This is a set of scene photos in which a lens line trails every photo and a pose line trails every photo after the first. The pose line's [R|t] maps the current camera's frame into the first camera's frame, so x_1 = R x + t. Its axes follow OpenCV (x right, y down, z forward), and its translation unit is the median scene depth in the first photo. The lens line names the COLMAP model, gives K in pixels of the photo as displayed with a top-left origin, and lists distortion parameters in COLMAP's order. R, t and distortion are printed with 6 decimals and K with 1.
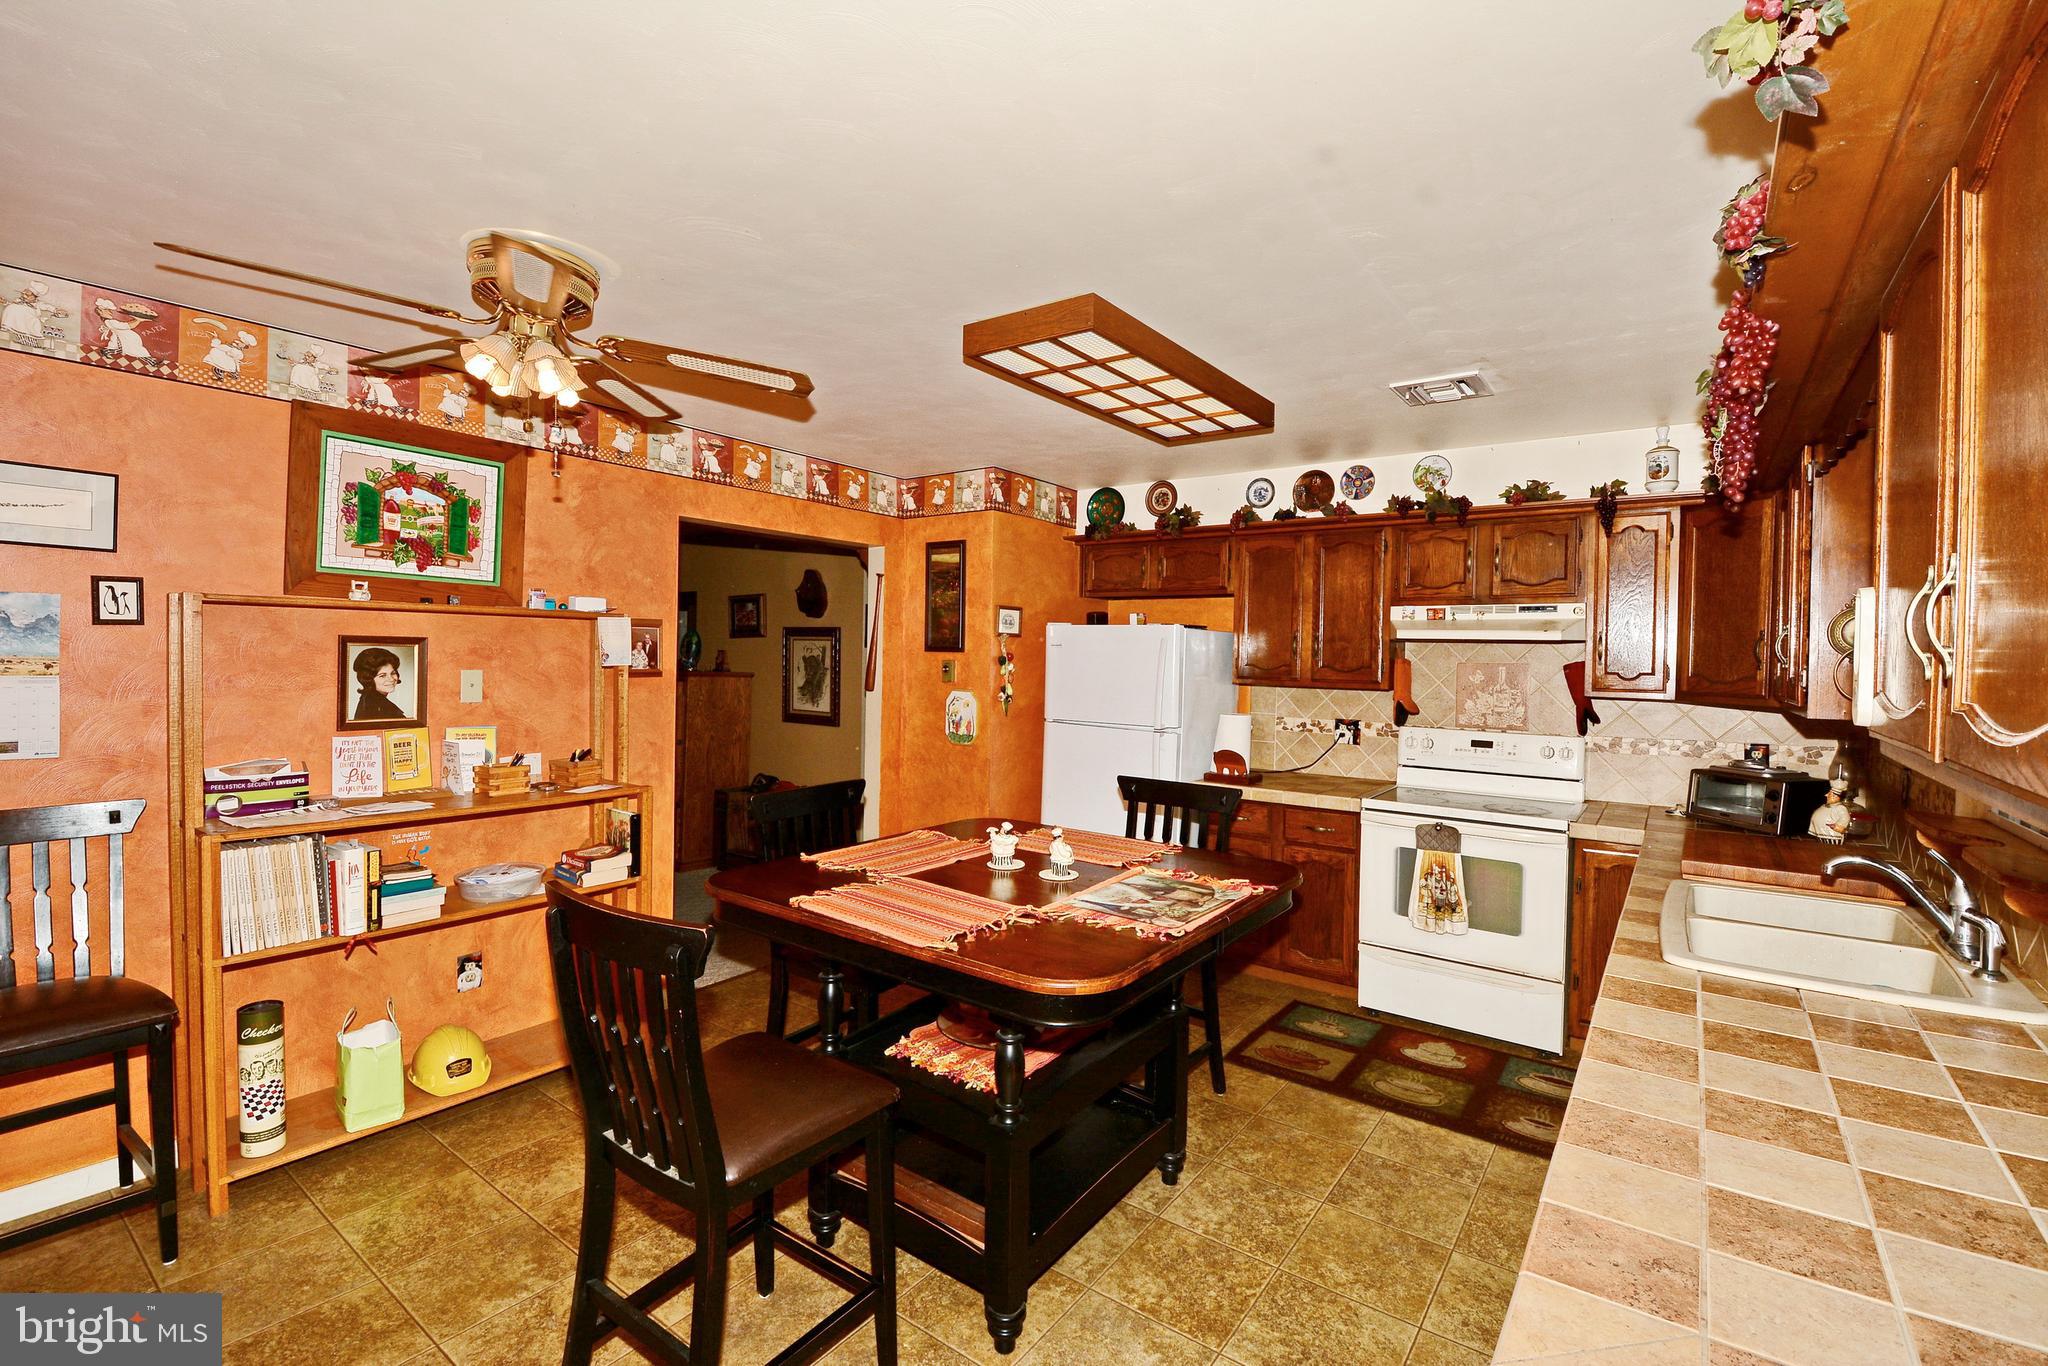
lens RADIAL K [[892.3, 0, 1028.9], [0, 892.3, 674.5], [0, 0, 1]] dist [0.000543, -0.016274]
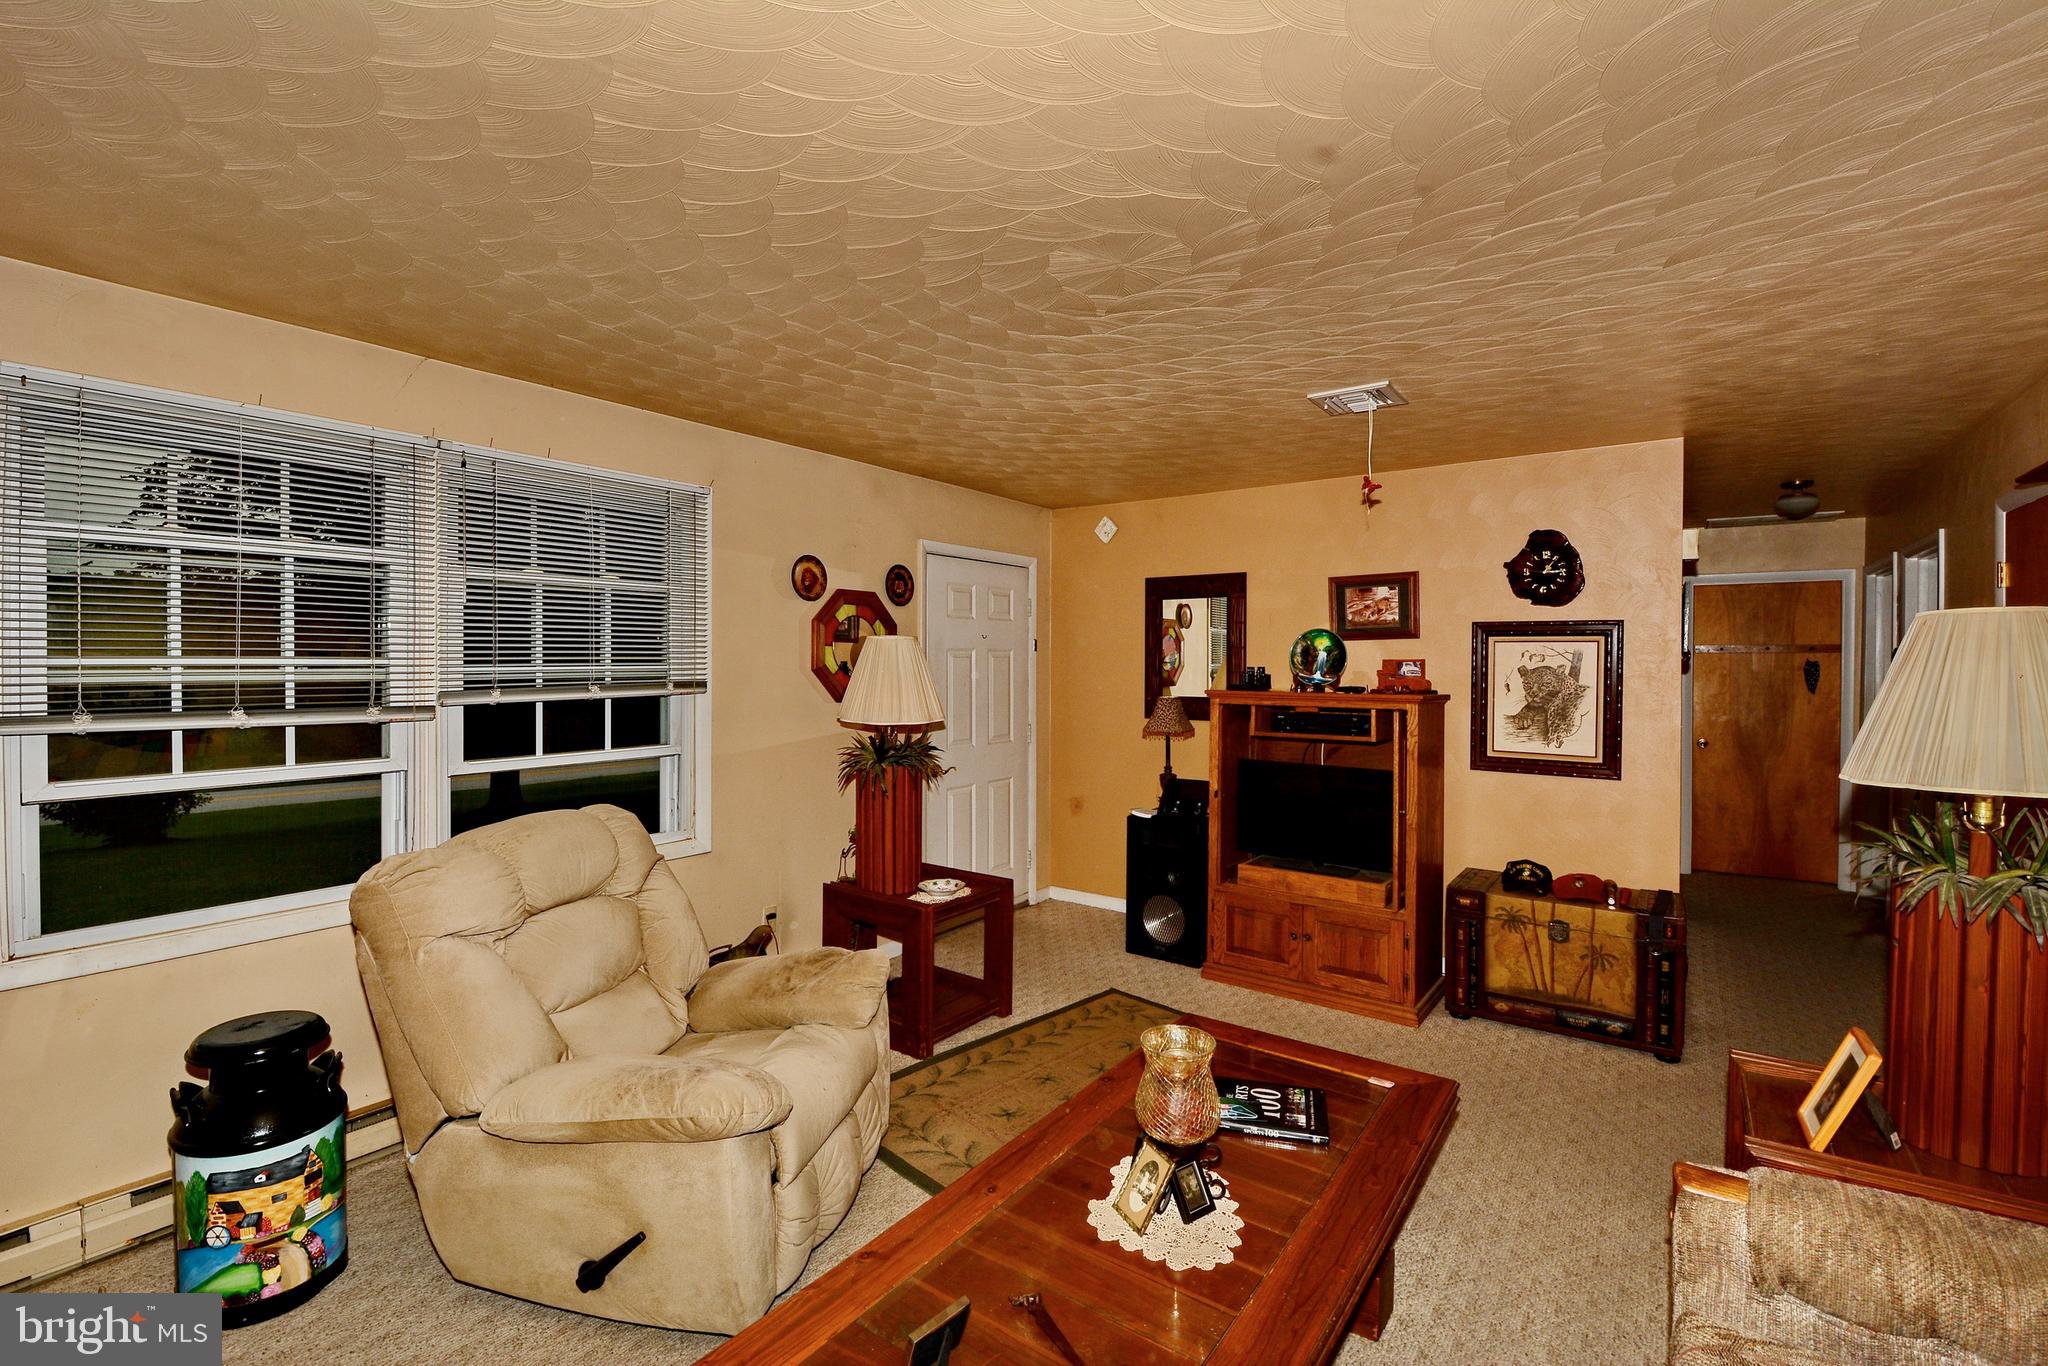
lens RADIAL K [[892.3, 0, 1028.9], [0, 892.3, 674.5], [0, 0, 1]] dist [0.000543, -0.016274]
pose [[0.999935, -0.011292, -0.001776, -1.361325], [0.011277, 0.999900, -0.008504, -0.030927], [0.001871, 0.008483, 0.999962, 0.809111]]
